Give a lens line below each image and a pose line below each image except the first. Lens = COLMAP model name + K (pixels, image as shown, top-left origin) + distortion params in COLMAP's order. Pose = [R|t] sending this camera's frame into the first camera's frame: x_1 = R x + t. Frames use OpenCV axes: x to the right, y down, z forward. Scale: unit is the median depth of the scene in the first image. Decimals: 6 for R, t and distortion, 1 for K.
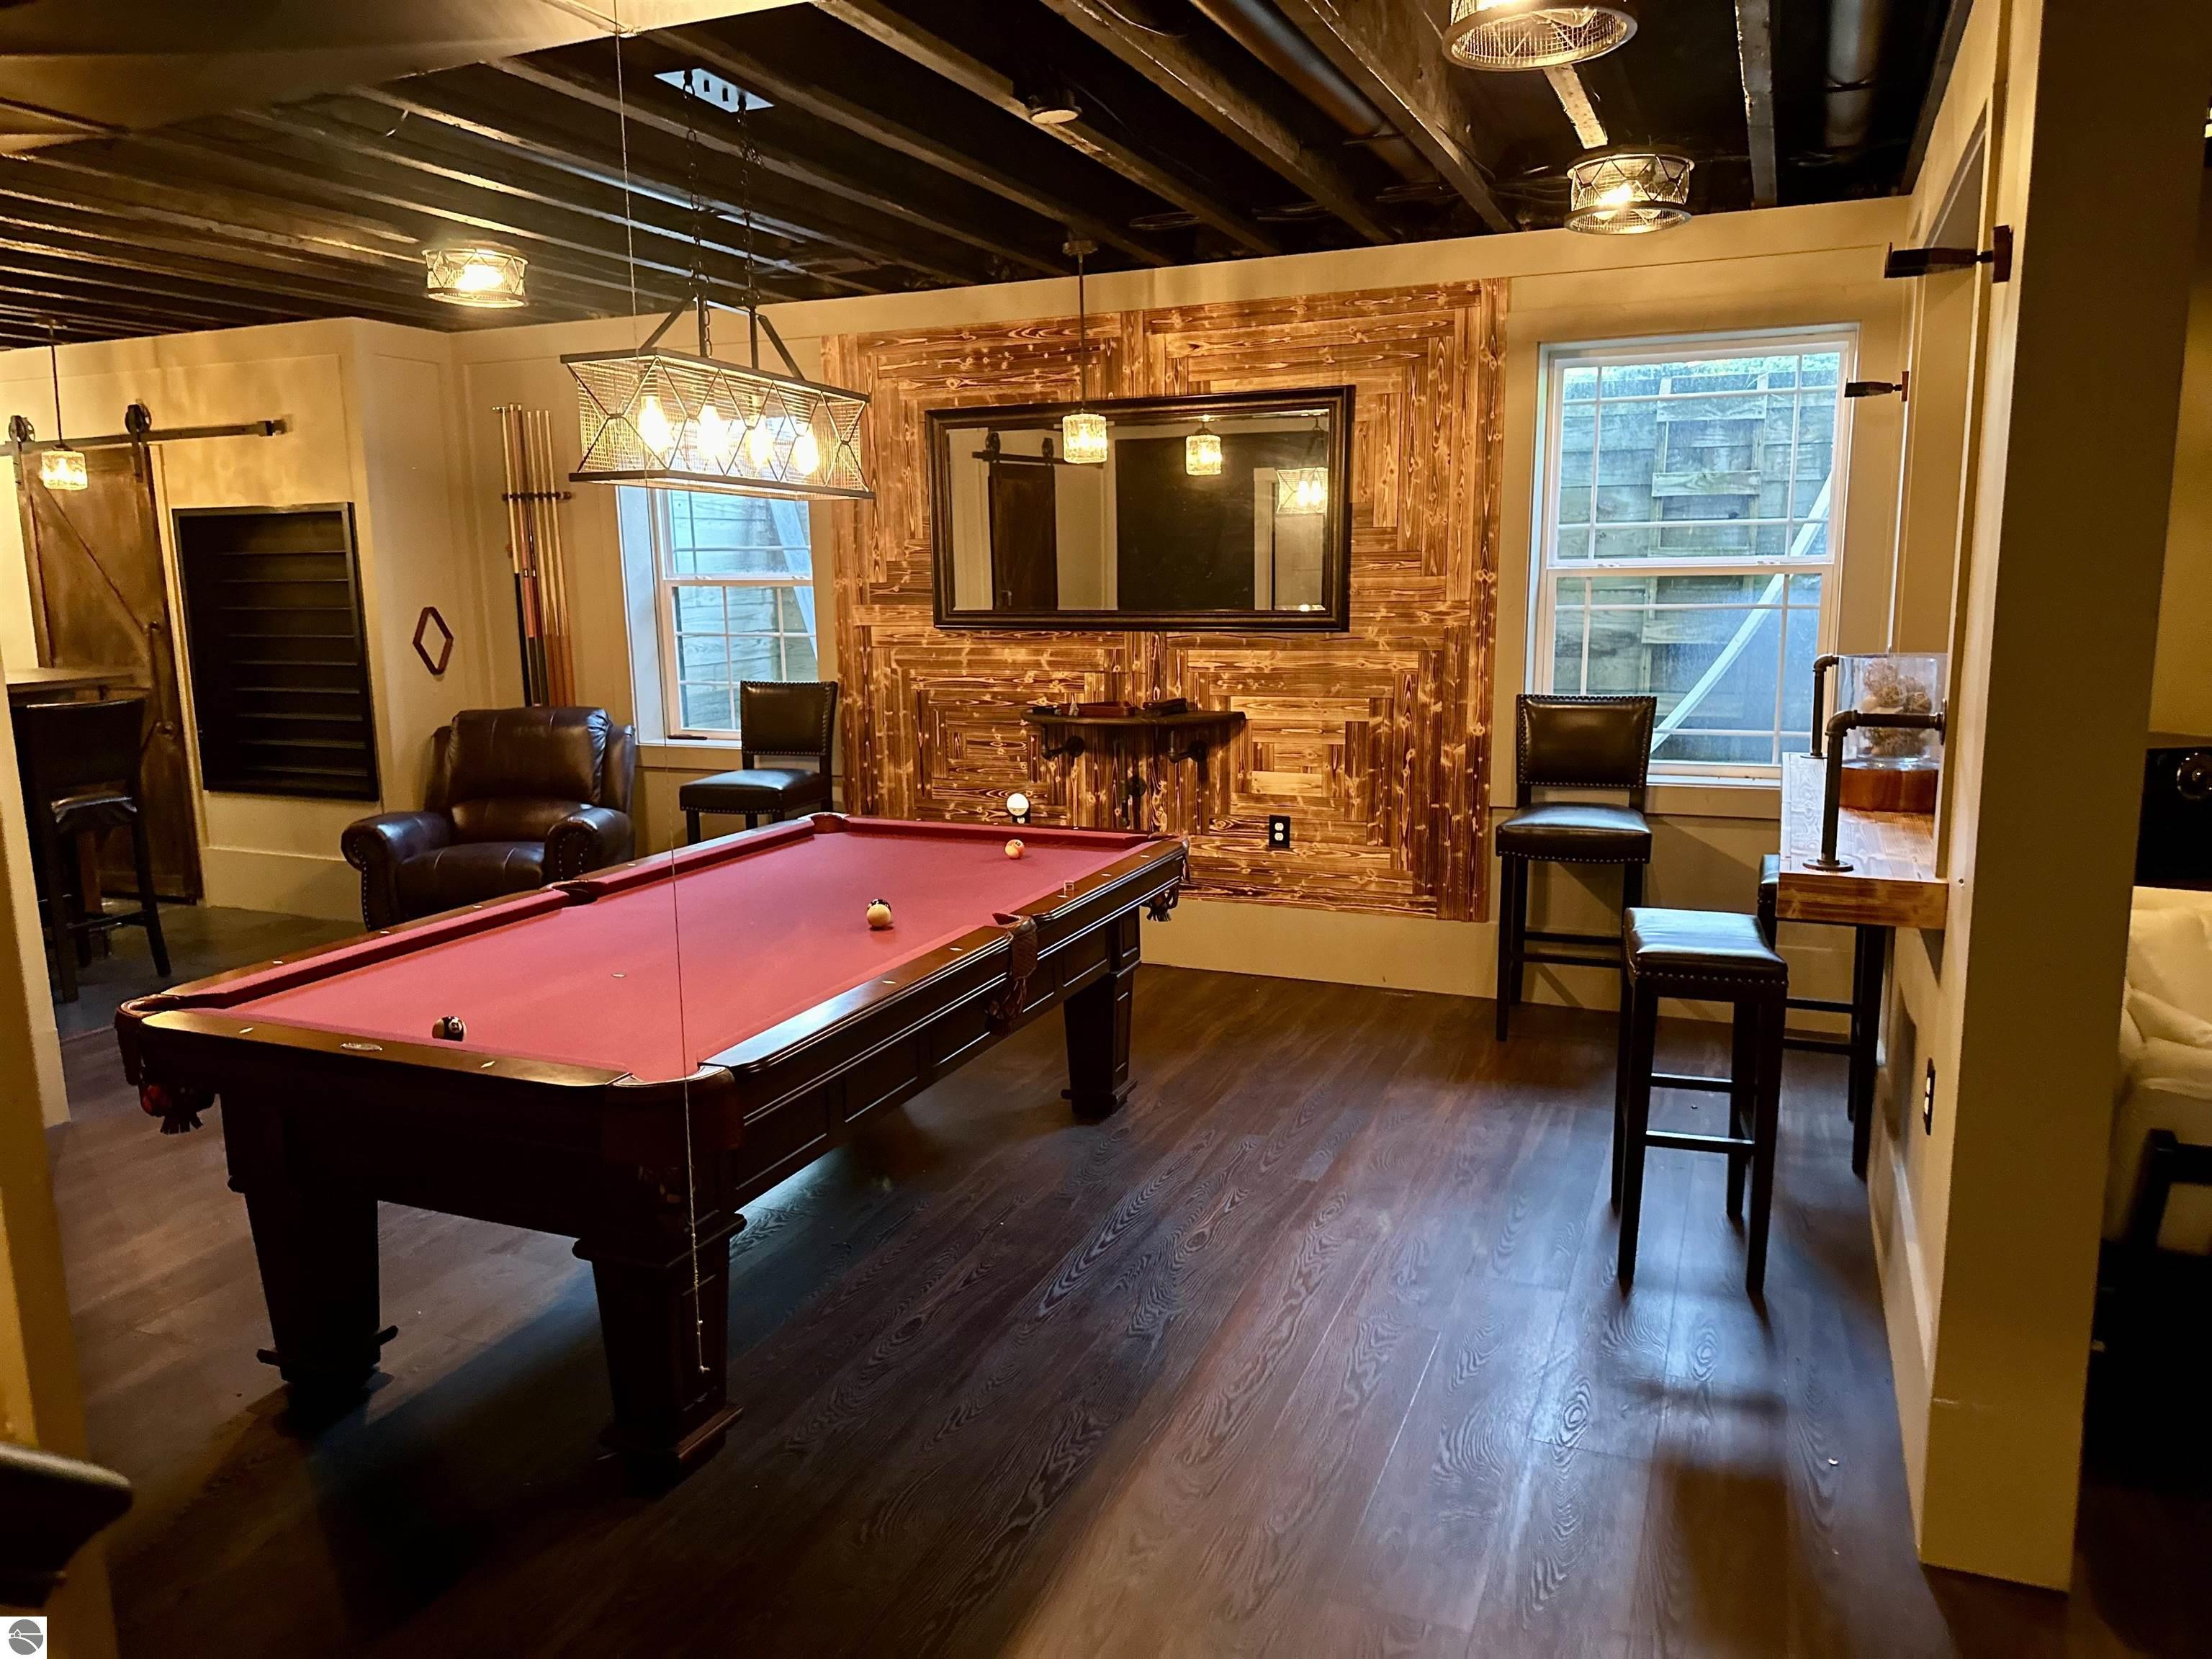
lens RADIAL K [[1544.2, 0, 1106.0], [0, 1544.2, 829.5], [0, 0, 1]] dist [0.162494, -0.282097]
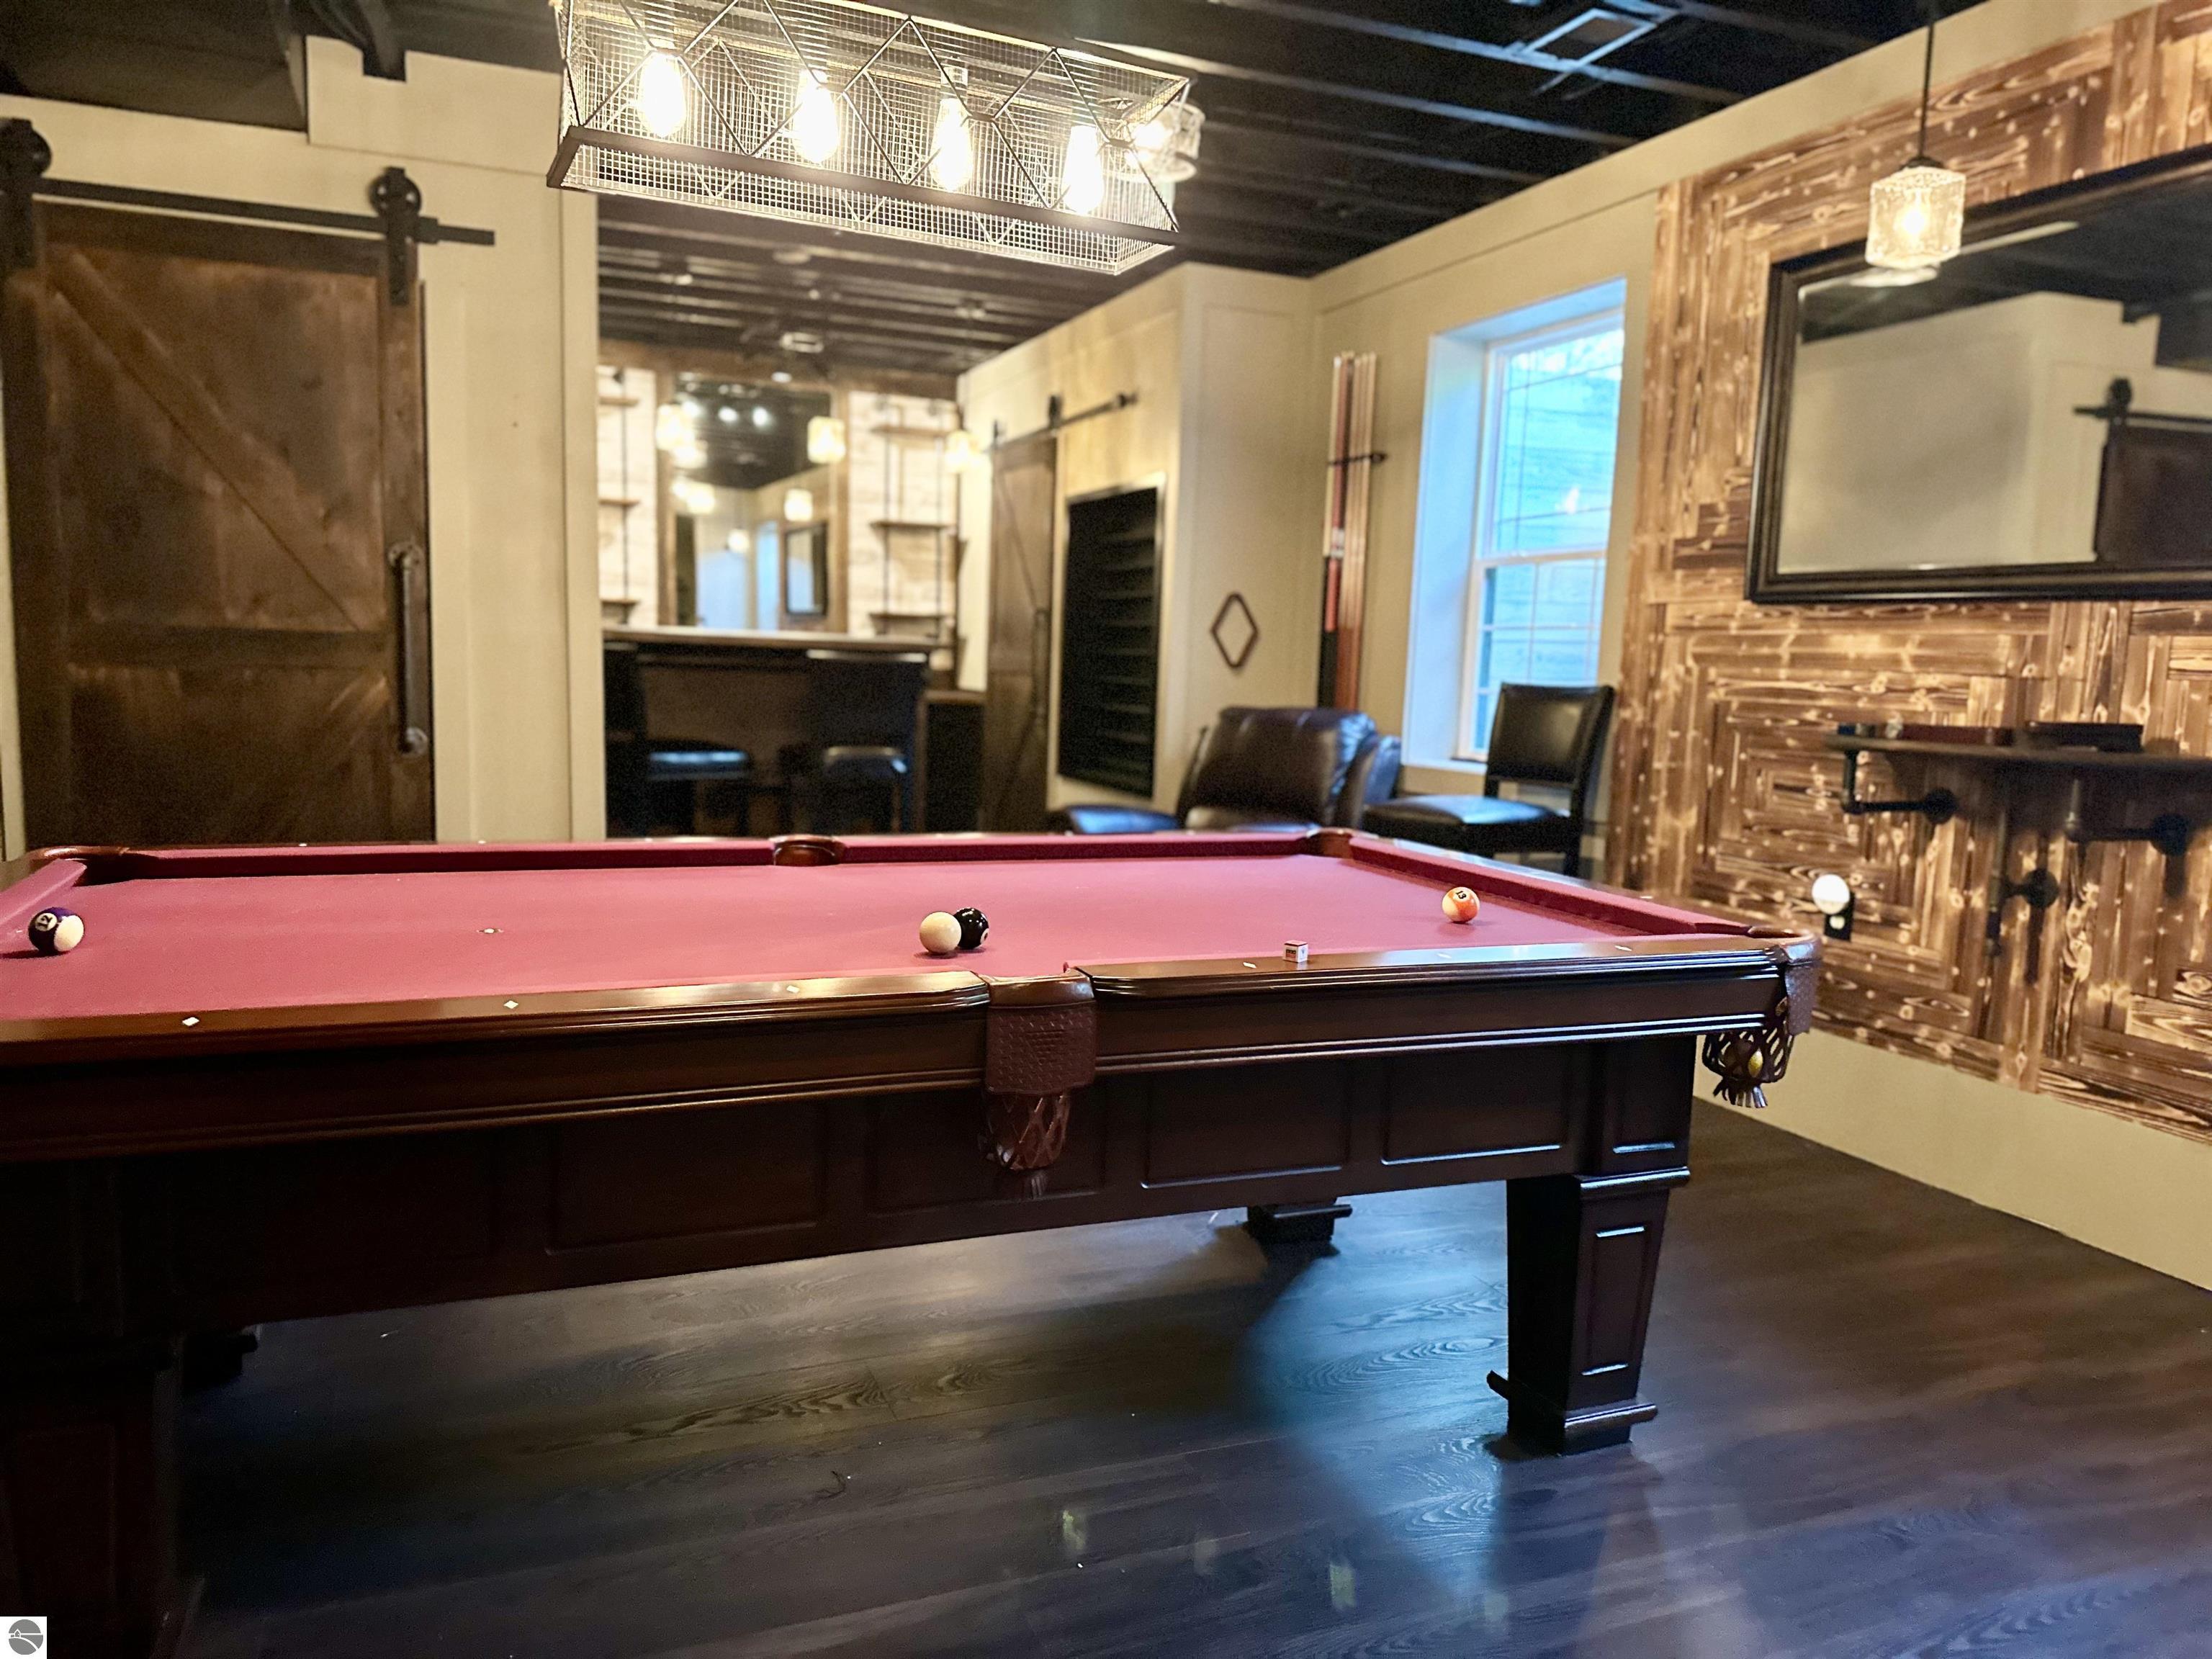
lens RADIAL K [[1559.4, 0, 1101.7], [0, 1559.4, 851.8], [0, 0, 1]] dist [0.022269, -0.031243]
pose [[0.699365, 0.124918, -0.703764, 0.168641], [-0.162565, 0.986605, 0.013574, 0.005176], [0.696033, 0.104914, 0.710304, 0.369725]]
